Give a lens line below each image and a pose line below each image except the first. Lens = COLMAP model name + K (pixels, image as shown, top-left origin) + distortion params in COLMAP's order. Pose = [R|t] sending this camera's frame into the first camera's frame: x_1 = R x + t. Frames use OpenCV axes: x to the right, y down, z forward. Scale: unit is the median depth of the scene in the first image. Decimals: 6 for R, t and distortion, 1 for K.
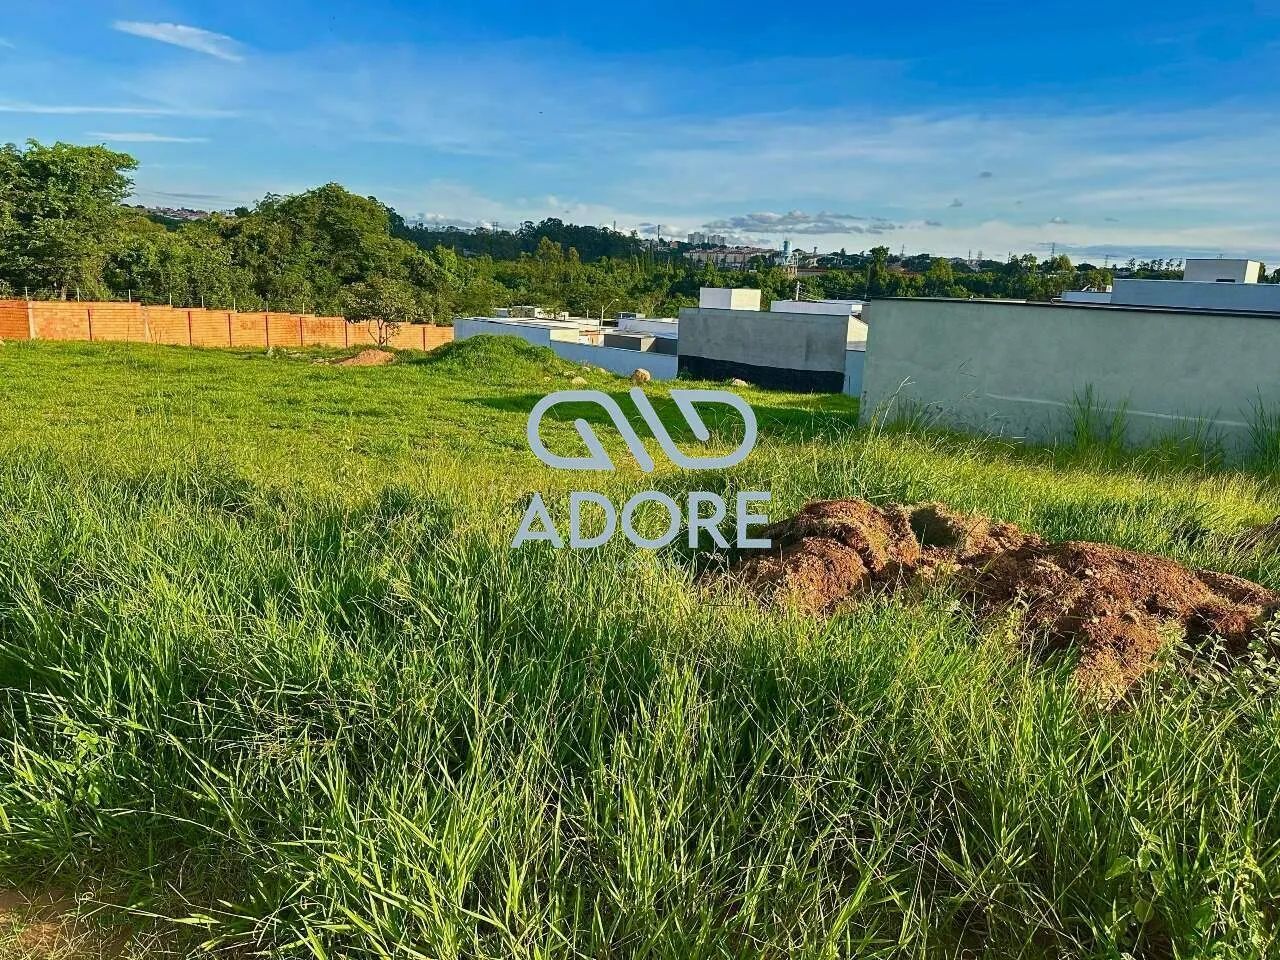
lens RADIAL K [[1021.0, 0, 640.0], [0, 1021.0, 480.0], [0, 0, 1]] dist [0.109715, -0.147017]
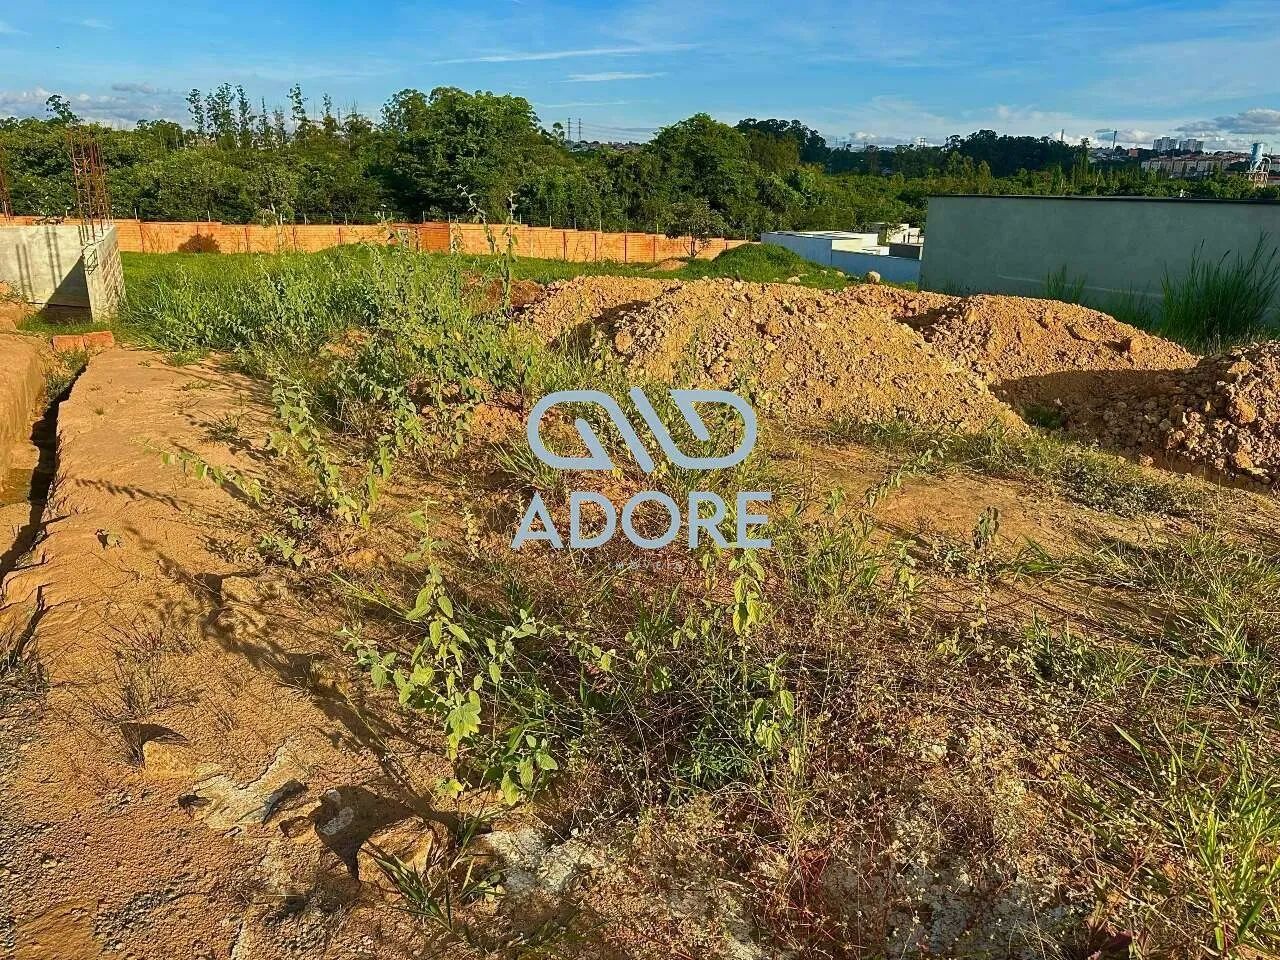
lens RADIAL K [[1021.0, 0, 640.0], [0, 1021.0, 480.0], [0, 0, 1]] dist [0.109715, -0.147017]
pose [[0.918347, 0.081577, -0.387277, 0.107643], [-0.054164, 0.995225, 0.081198, 0.019075], [0.392052, -0.053592, 0.918381, -0.068058]]
